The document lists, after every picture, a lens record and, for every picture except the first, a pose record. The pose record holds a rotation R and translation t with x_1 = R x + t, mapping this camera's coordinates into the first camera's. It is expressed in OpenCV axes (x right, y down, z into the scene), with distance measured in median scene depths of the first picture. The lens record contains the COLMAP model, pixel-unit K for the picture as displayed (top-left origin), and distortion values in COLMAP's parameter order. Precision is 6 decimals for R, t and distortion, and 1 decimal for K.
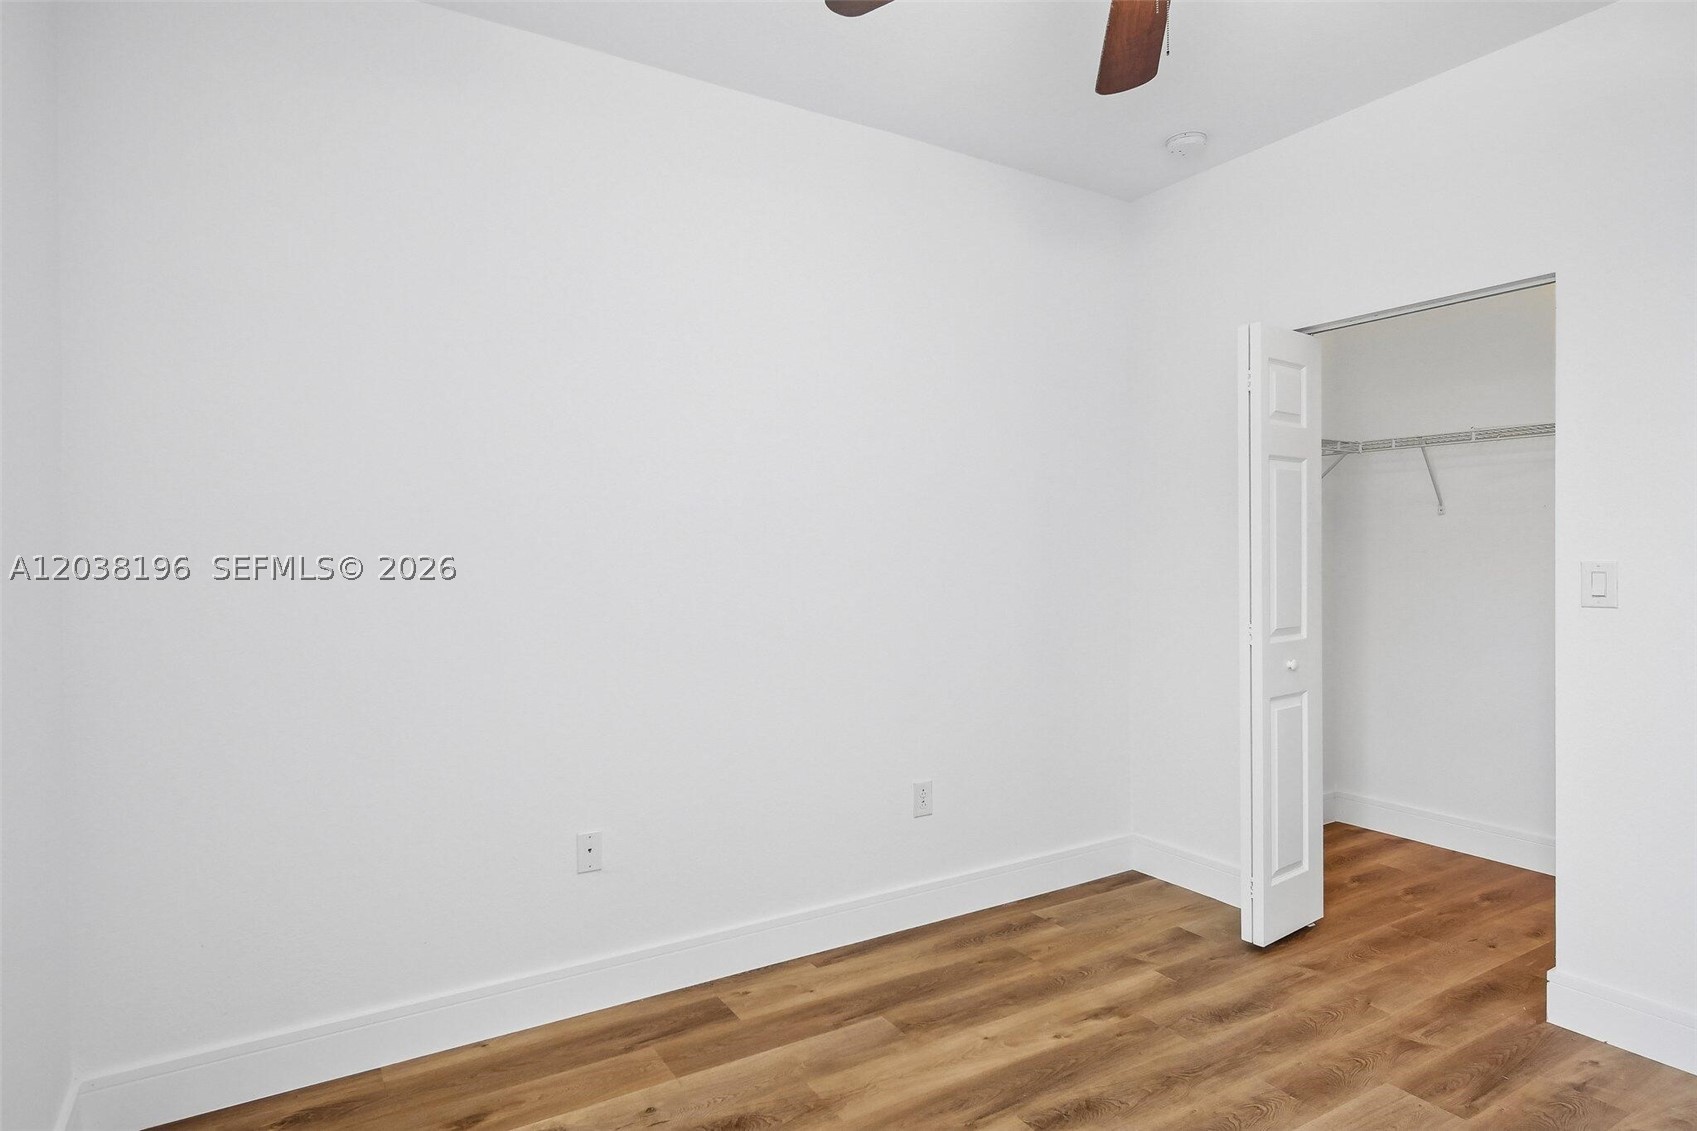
lens RADIAL K [[893.4, 0, 847.4], [0, 893.4, 564.0], [0, 0, 1]] dist [0.005425, 0.000363]
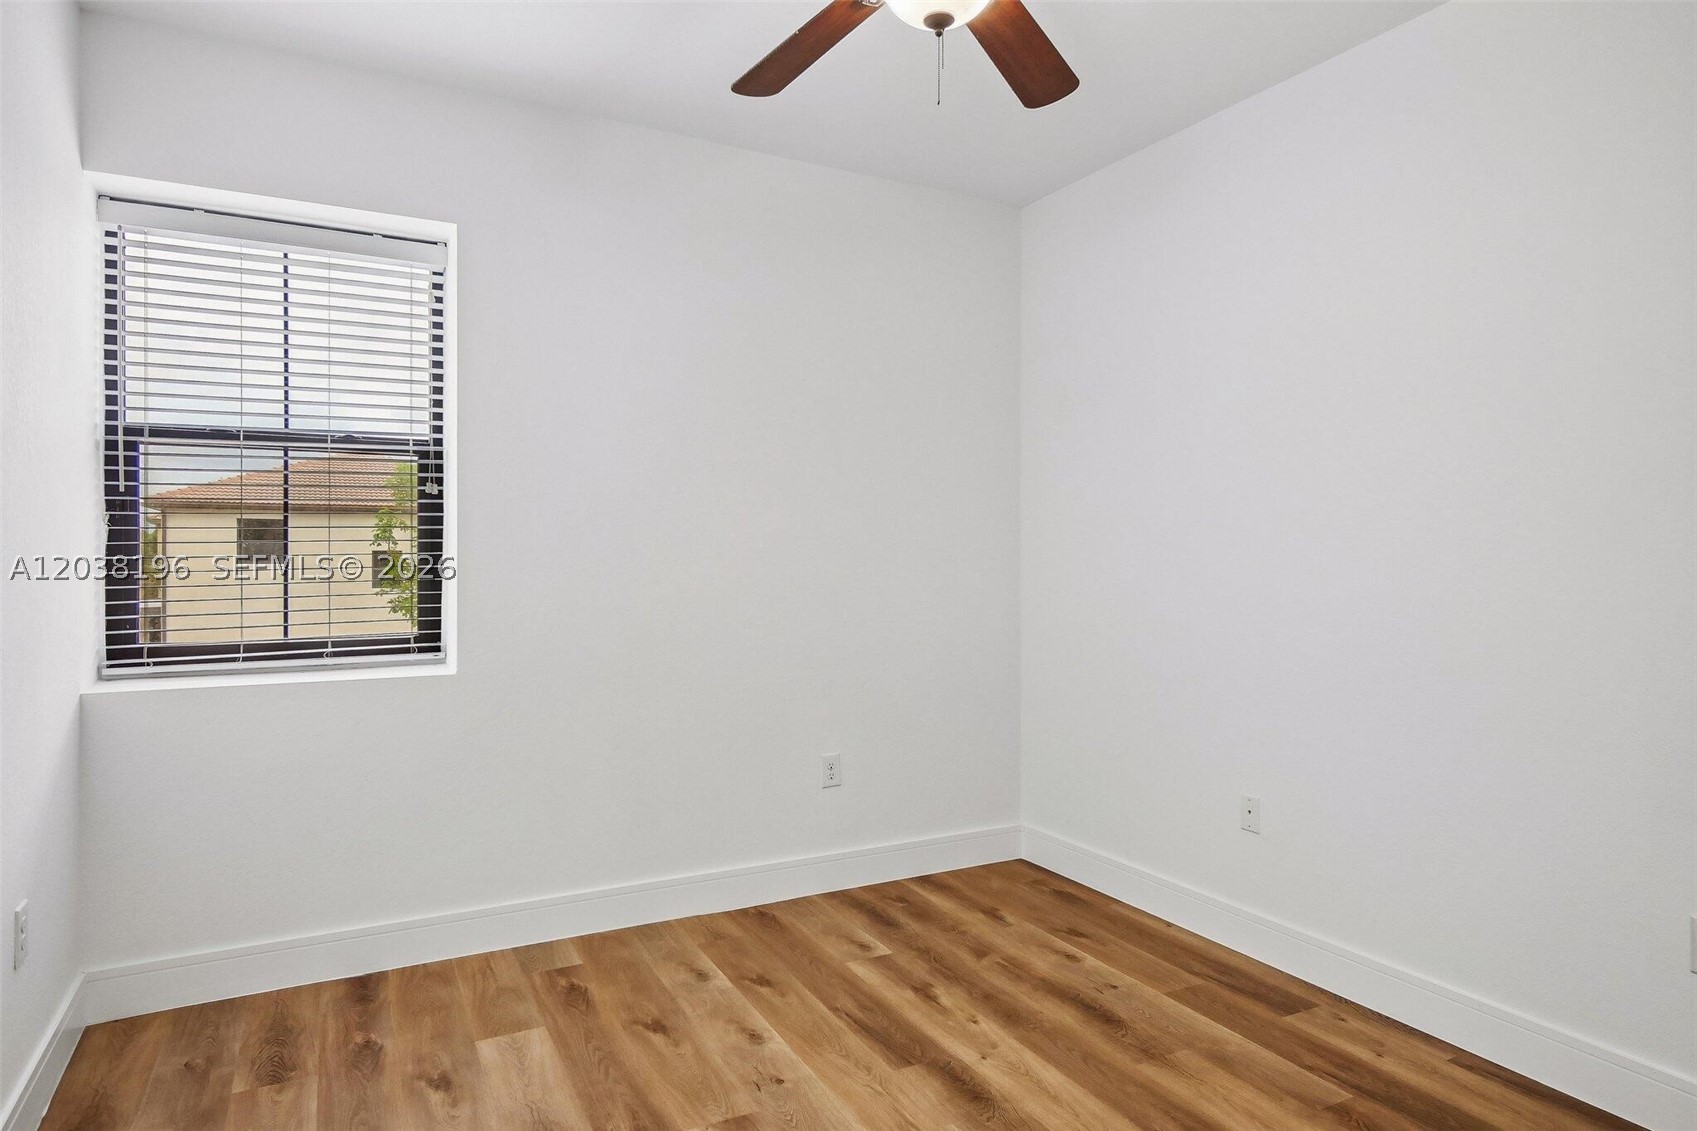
lens RADIAL K [[1011.0, 0, 839.7], [0, 1011.0, 573.5], [0, 0, 1]] dist [0.007829, -0.001606]
pose [[-0.061793, 0.025848, -0.997754, 1.039188], [0.002538, 0.999665, 0.025740, -0.005487], [0.998086, -0.000941, -0.061838, 0.608406]]
